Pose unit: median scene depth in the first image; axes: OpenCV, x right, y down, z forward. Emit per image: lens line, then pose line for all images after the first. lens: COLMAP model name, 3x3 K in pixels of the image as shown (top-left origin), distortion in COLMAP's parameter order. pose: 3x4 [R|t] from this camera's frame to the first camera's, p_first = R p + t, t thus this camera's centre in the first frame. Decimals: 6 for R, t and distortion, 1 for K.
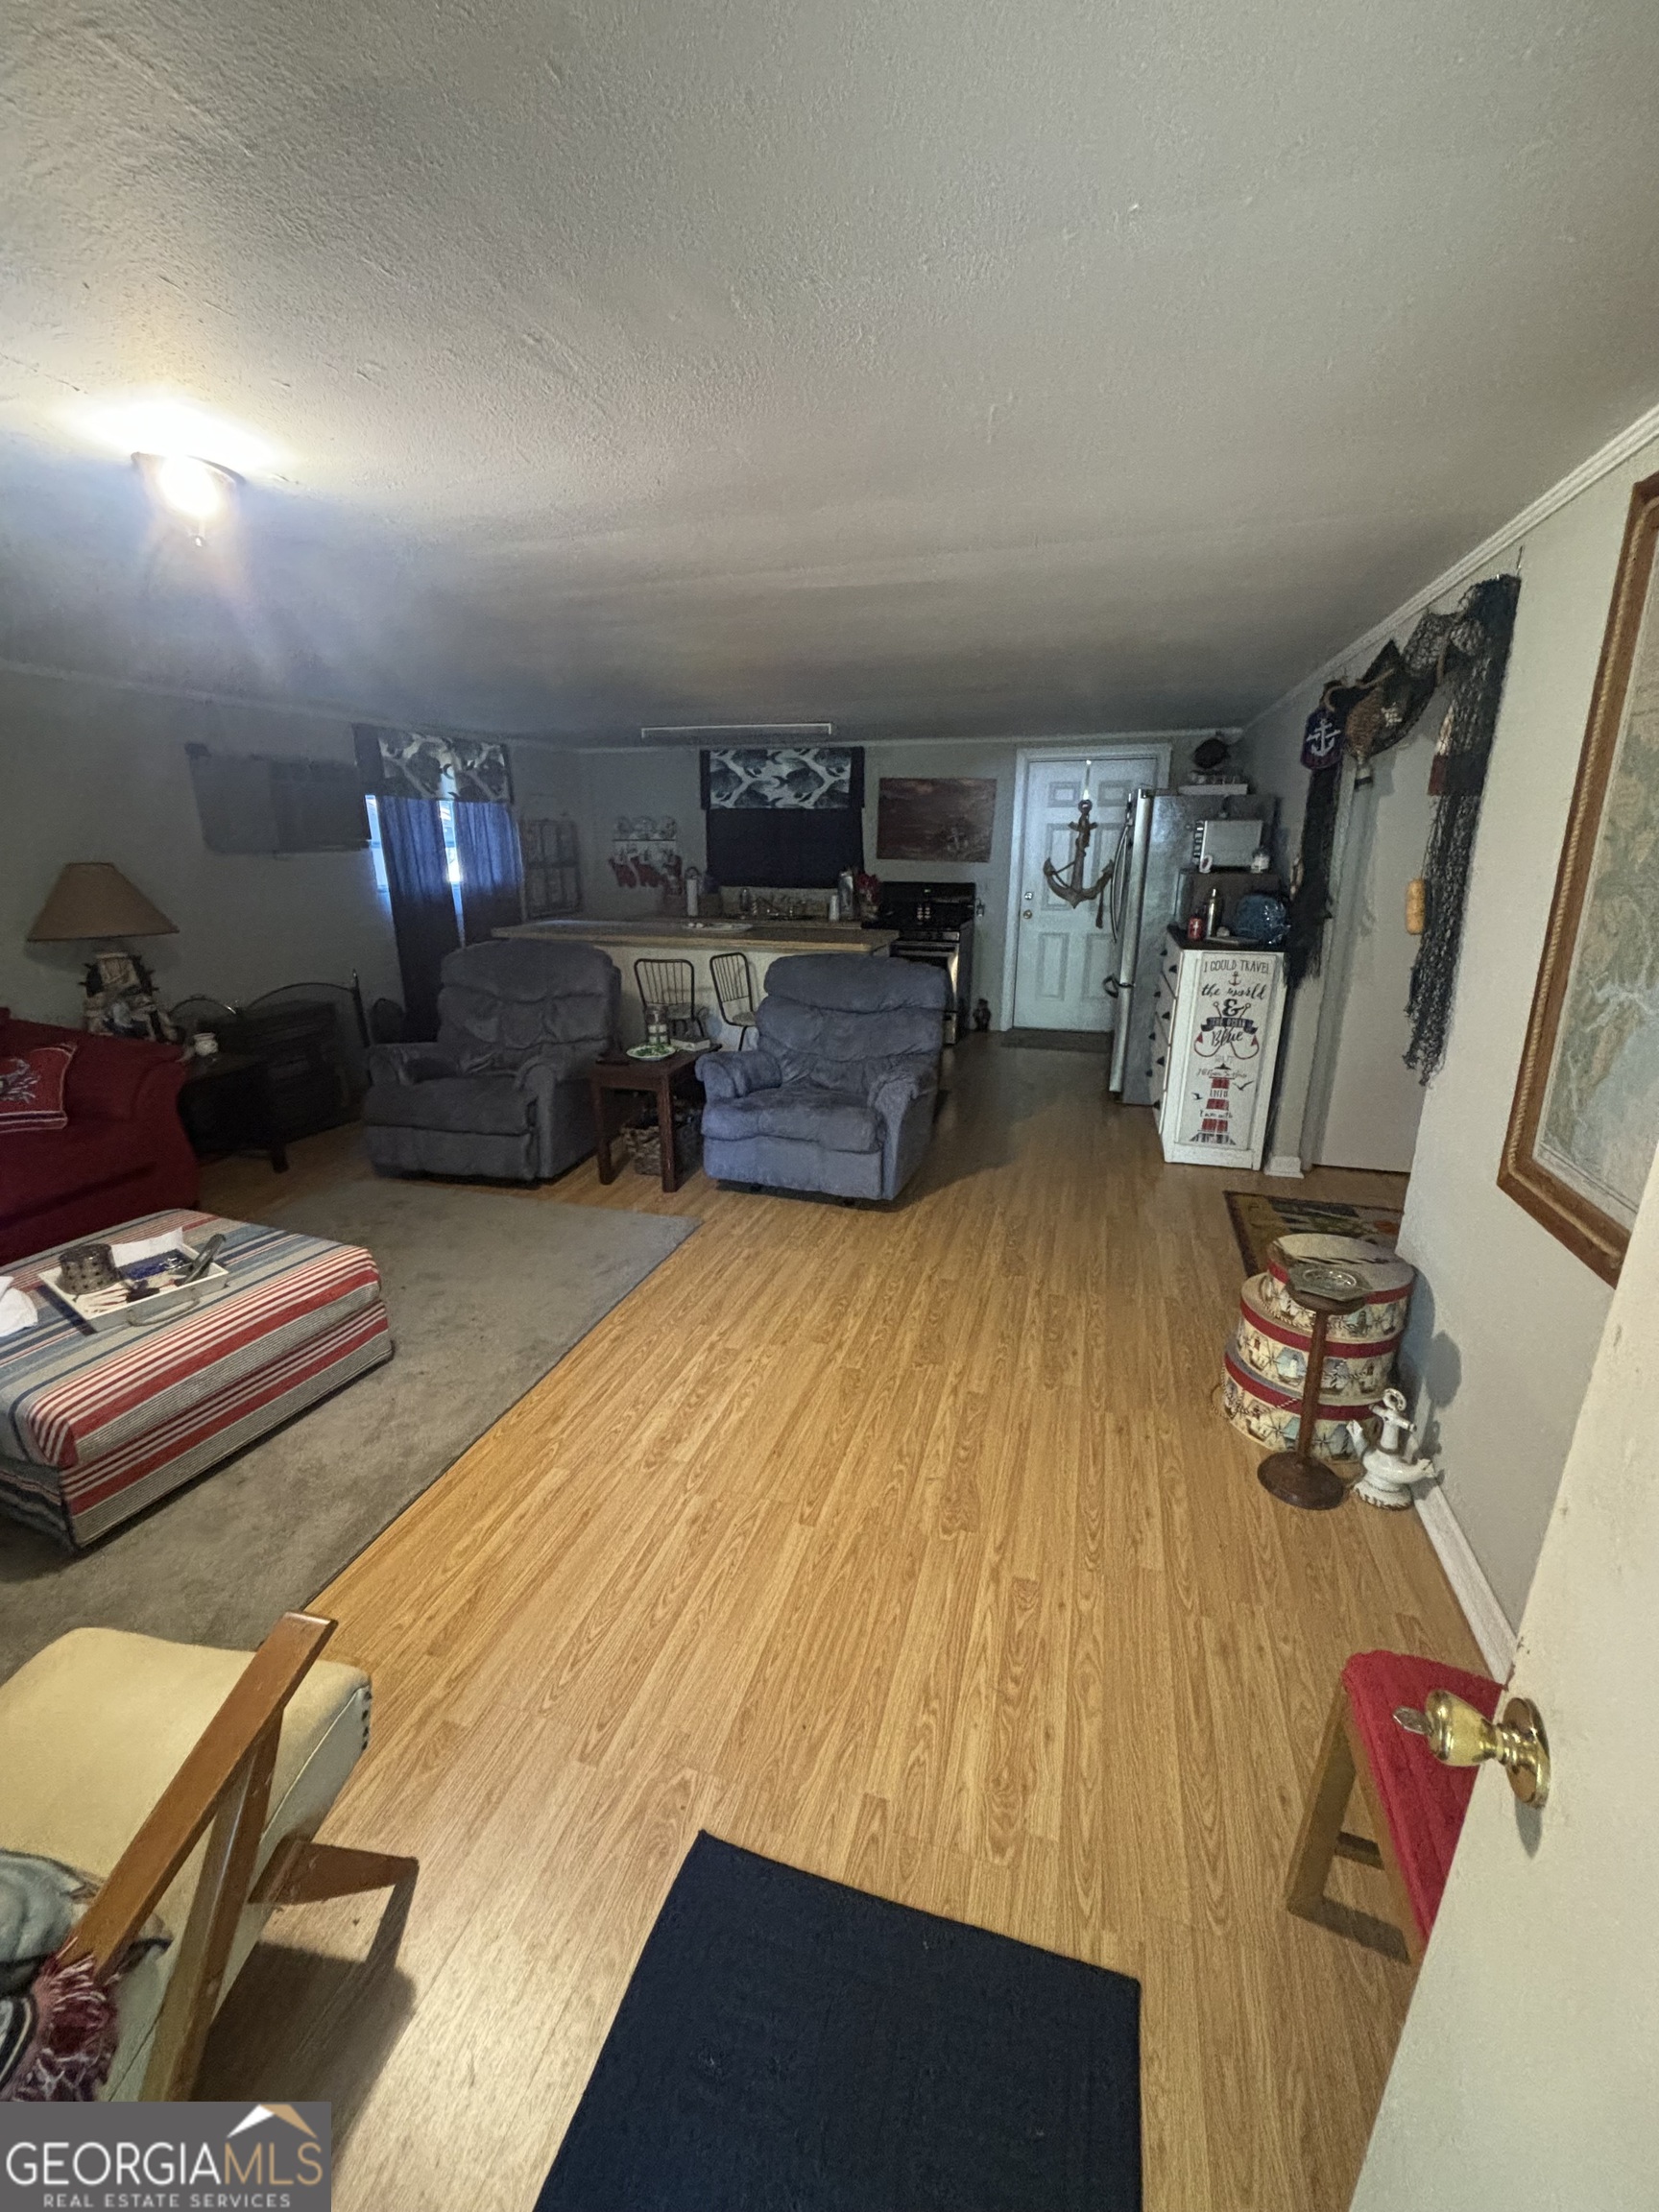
lens RADIAL K [[886.5, 0, 829.4], [0, 886.5, 1111.0], [0, 0, 1]] dist [-0.004003, -0.000337]
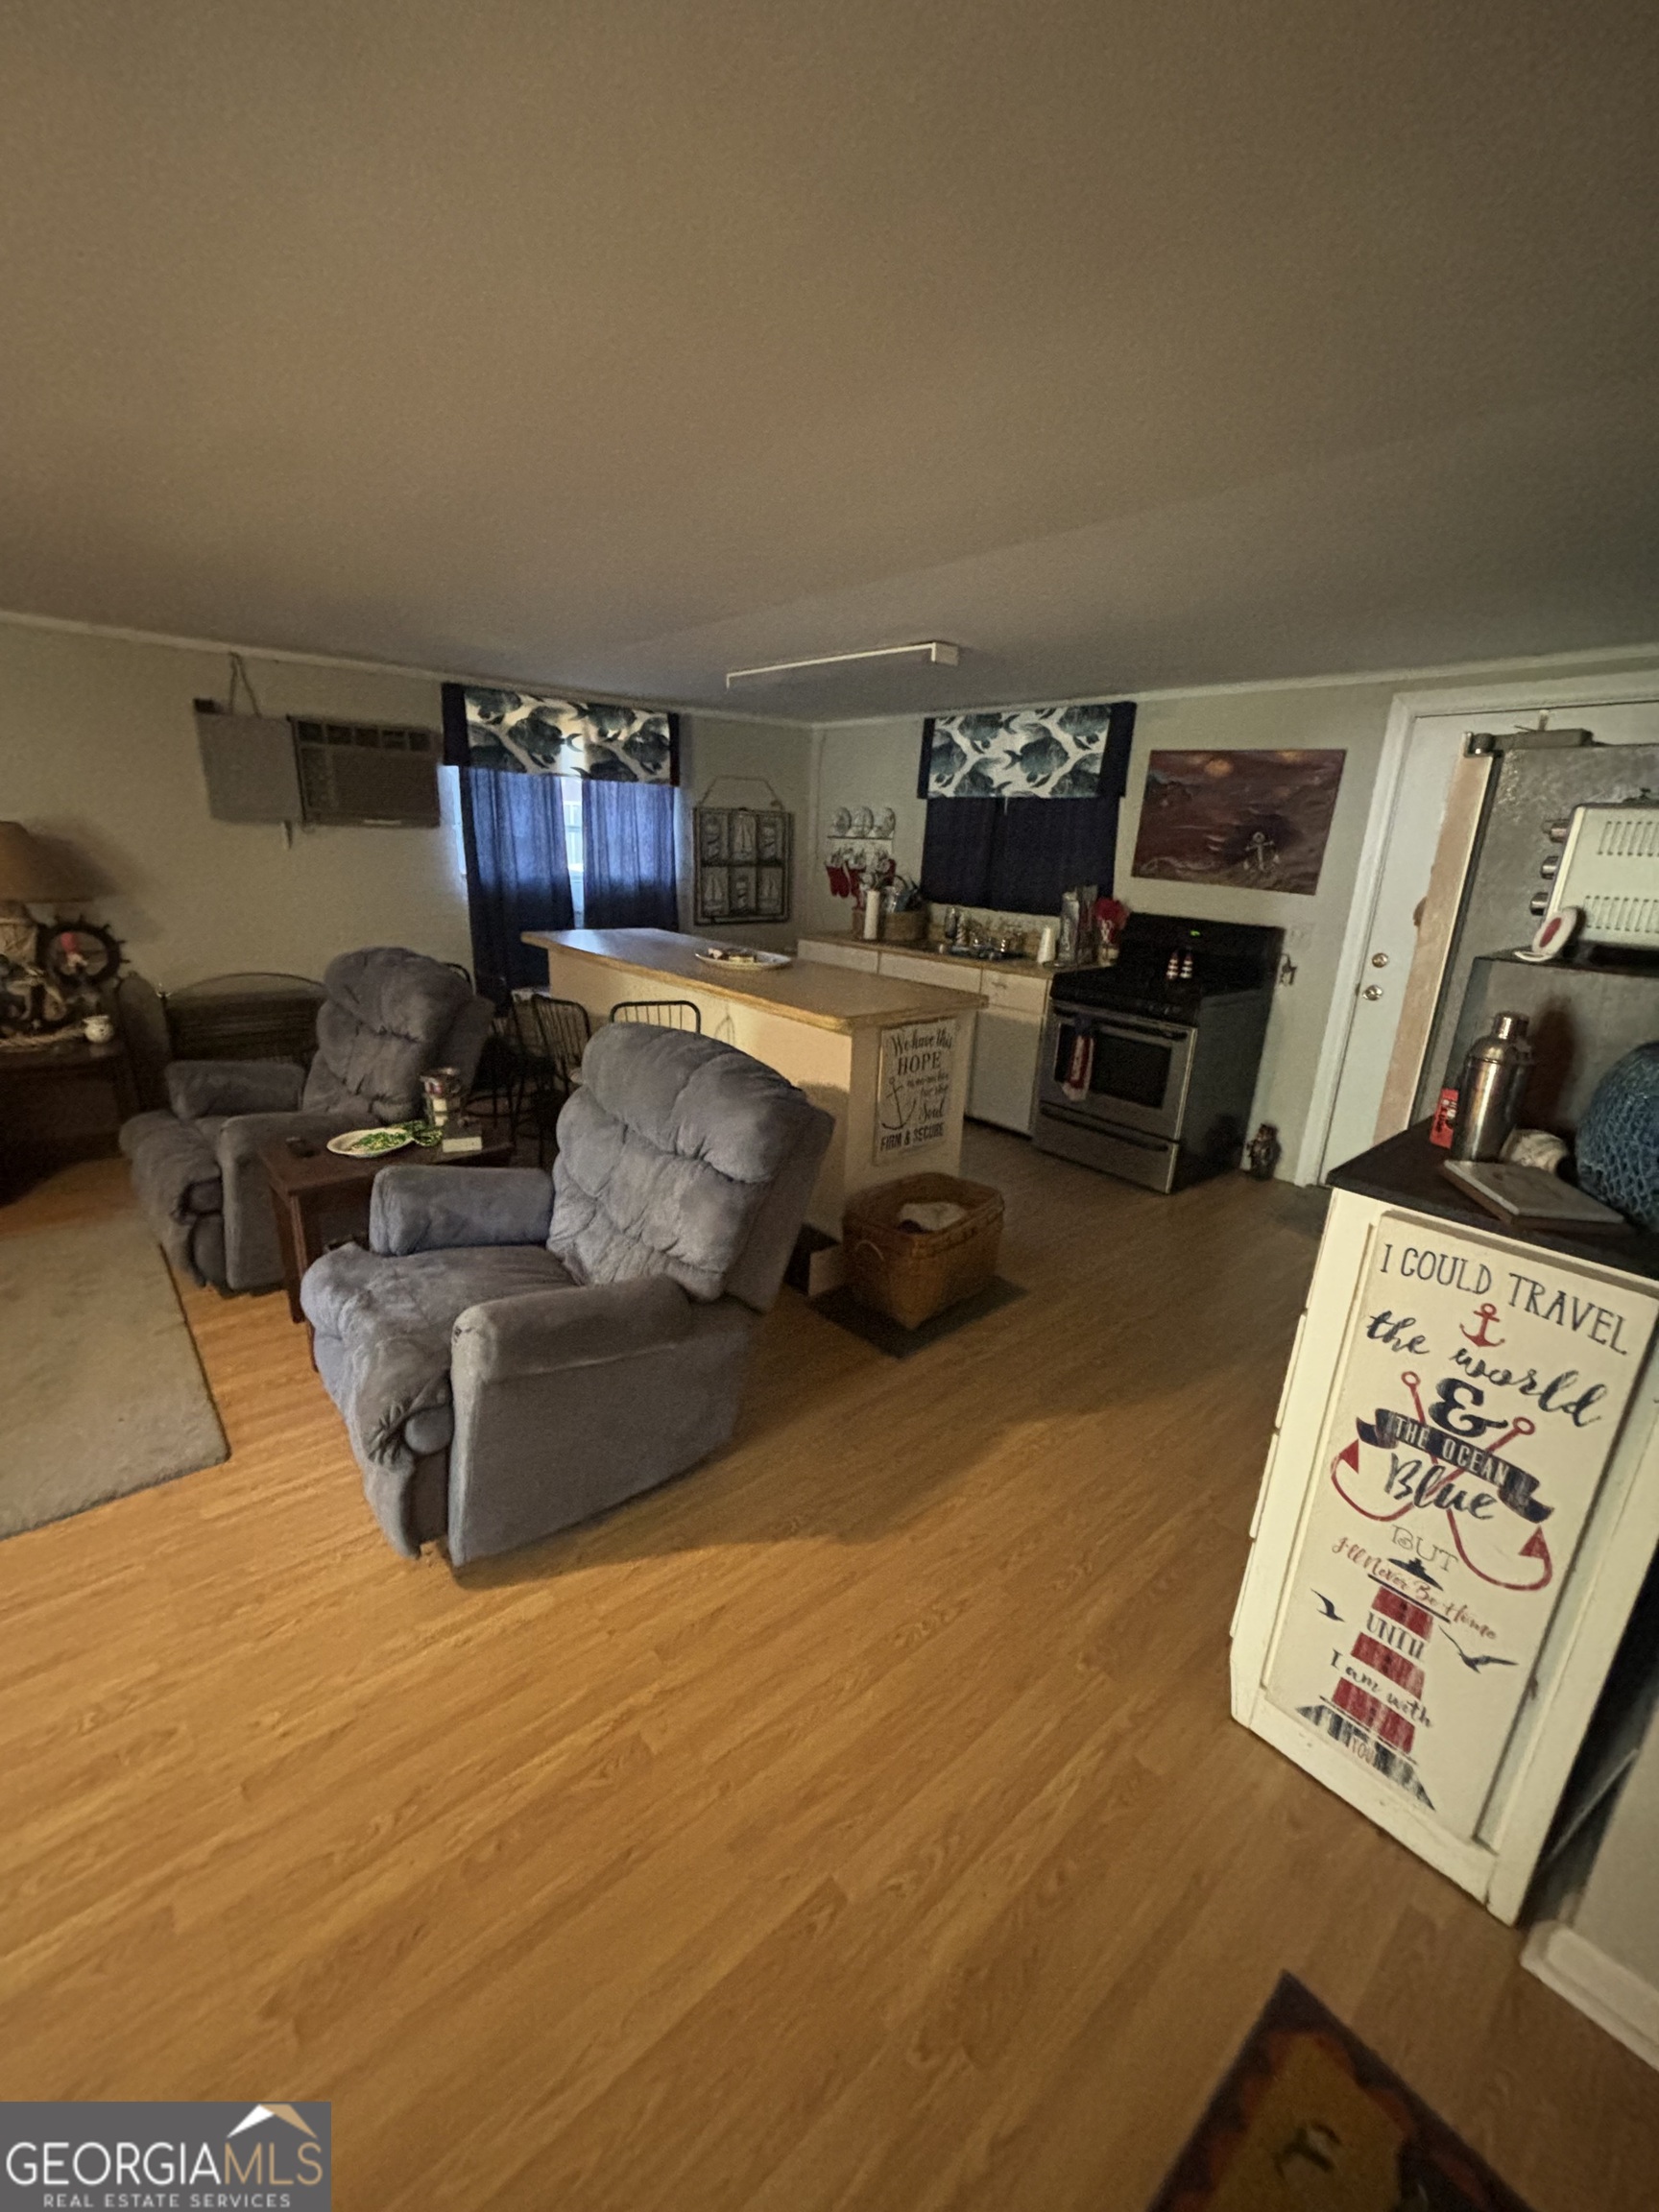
lens RADIAL K [[886.5, 0, 829.4], [0, 886.5, 1111.0], [0, 0, 1]] dist [-0.004003, -0.000337]
pose [[0.844117, 0.191191, -0.500911, 0.258014], [-0.196848, 0.979528, 0.042151, -0.118922], [0.498715, 0.063023, 0.864472, 0.401093]]
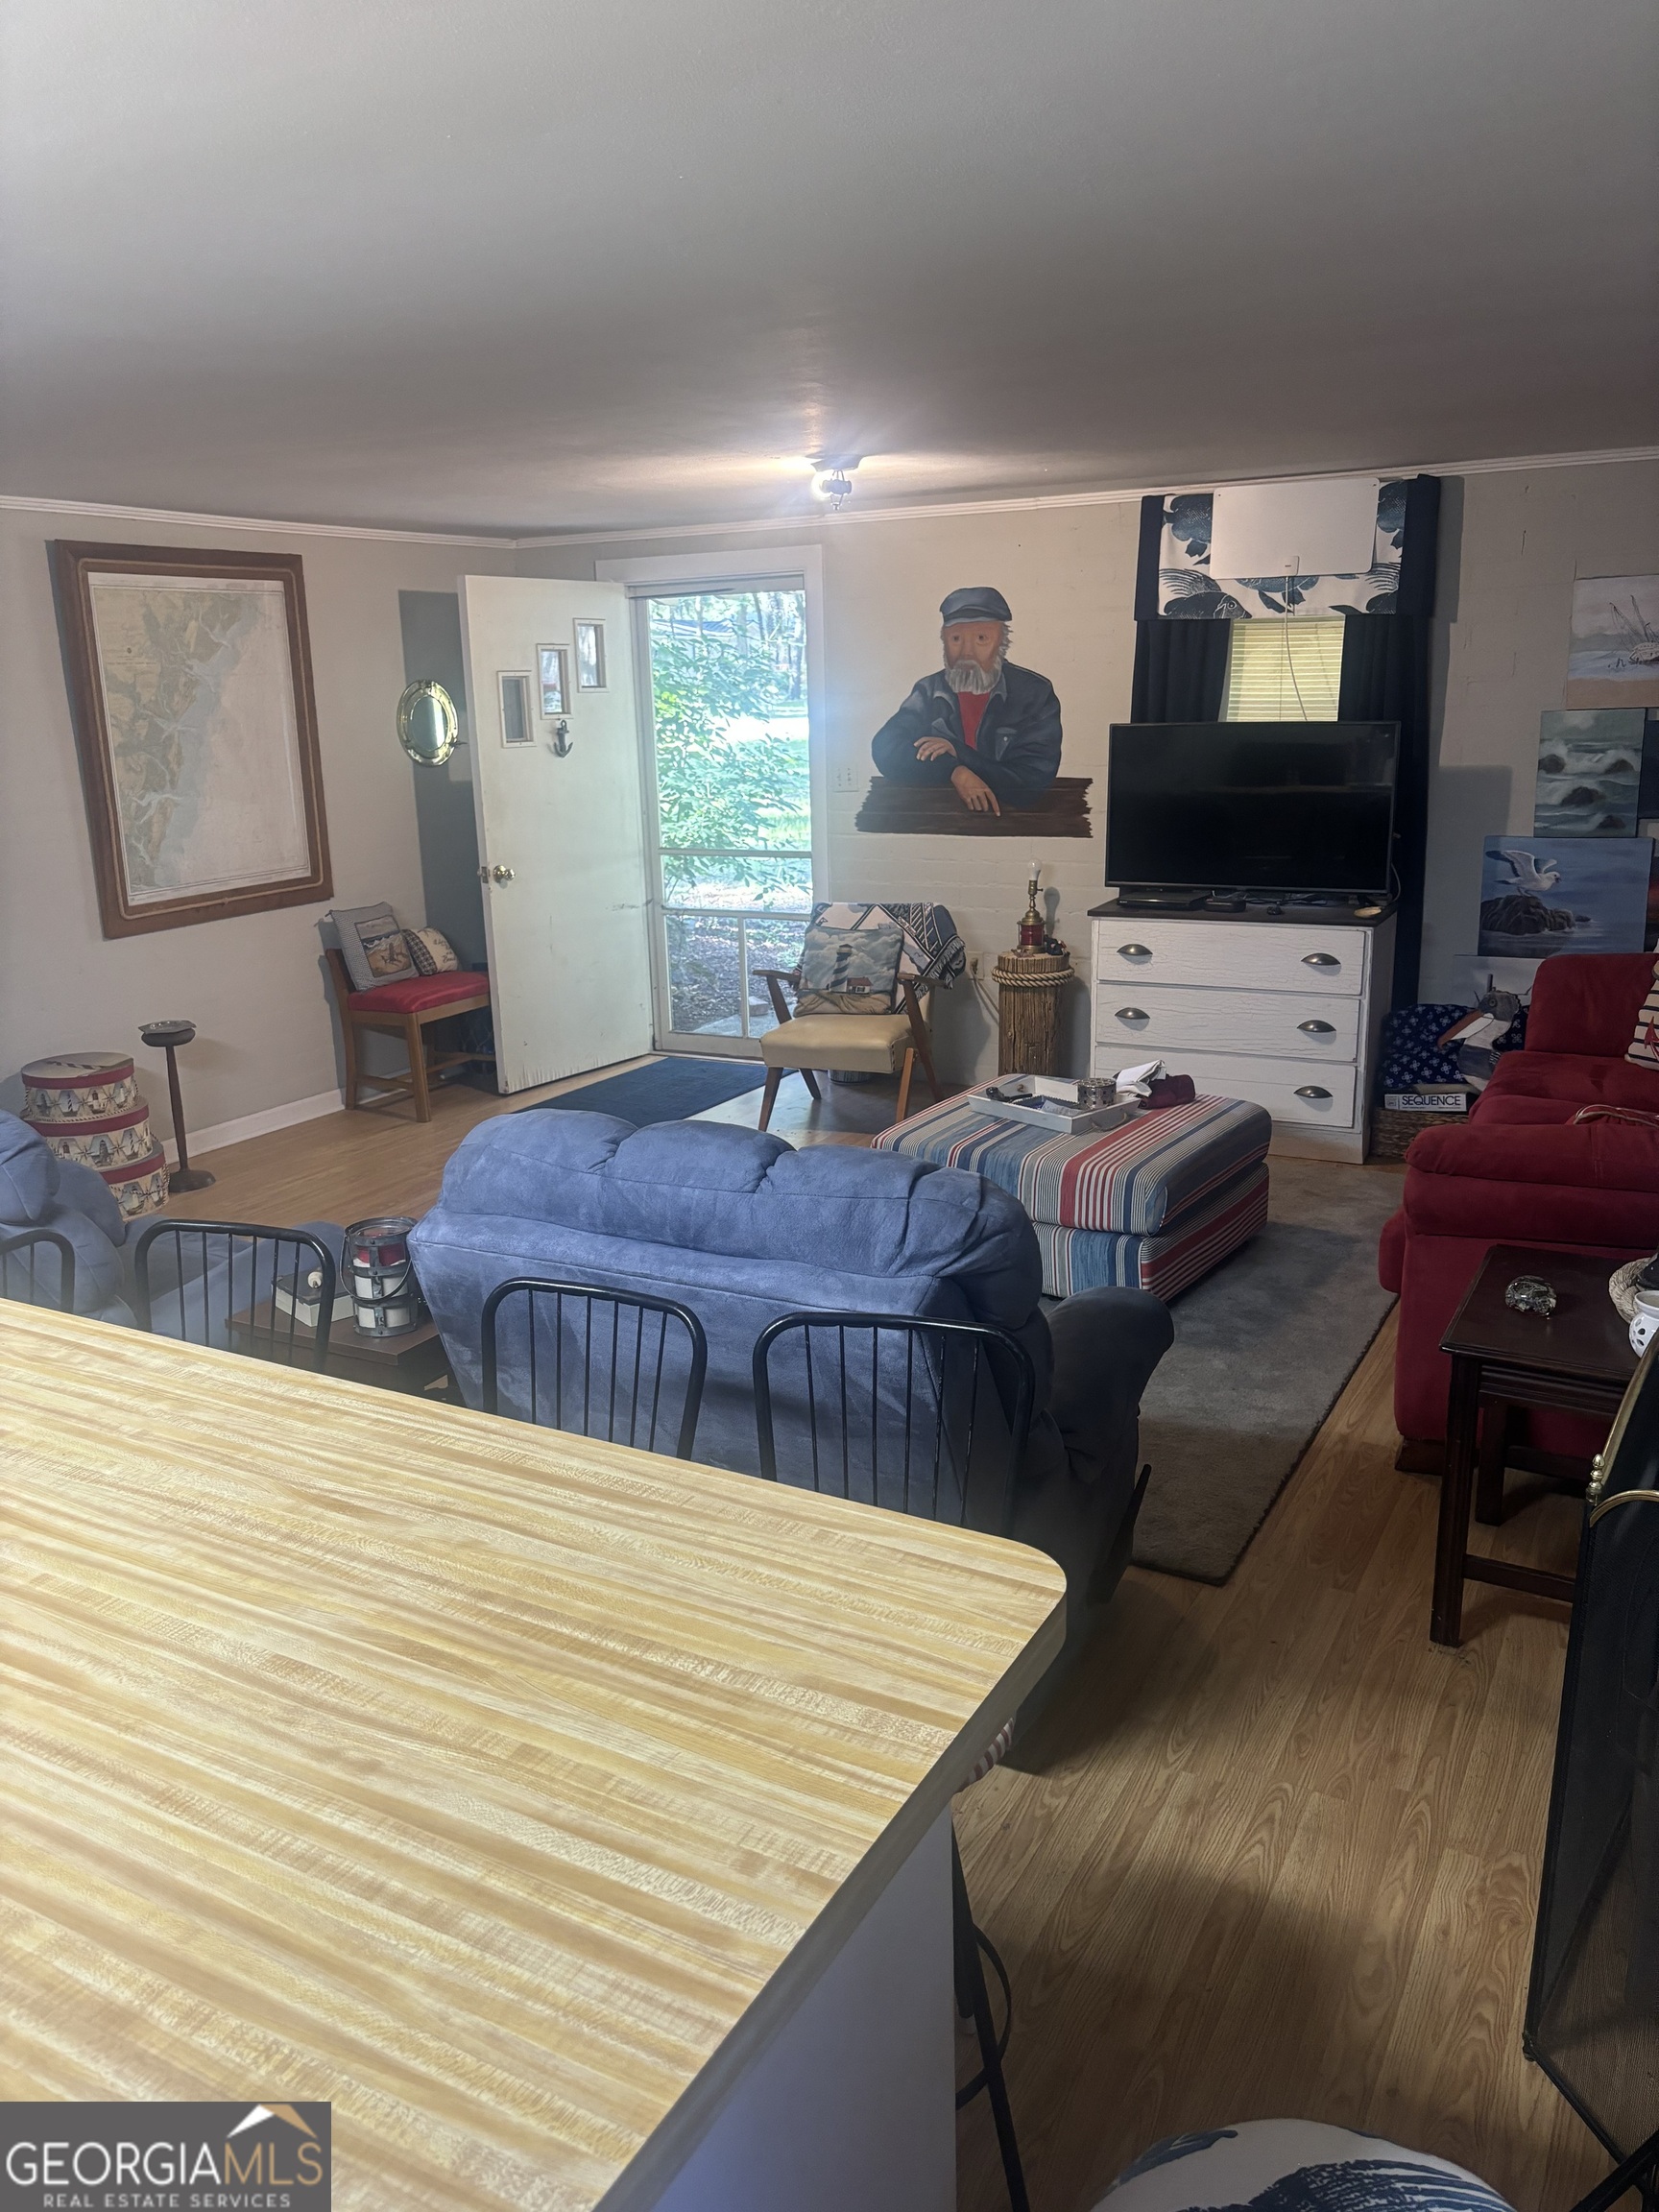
lens RADIAL K [[1658.7, 0, 819.1], [0, 1658.7, 1120.9], [0, 0, 1]] dist [0.010606, -0.004255]
pose [[-0.976415, -0.034948, 0.213053, -0.346682], [0.085997, 0.842195, 0.532270, -0.336707], [-0.198034, 0.538039, -0.819327, 1.008918]]
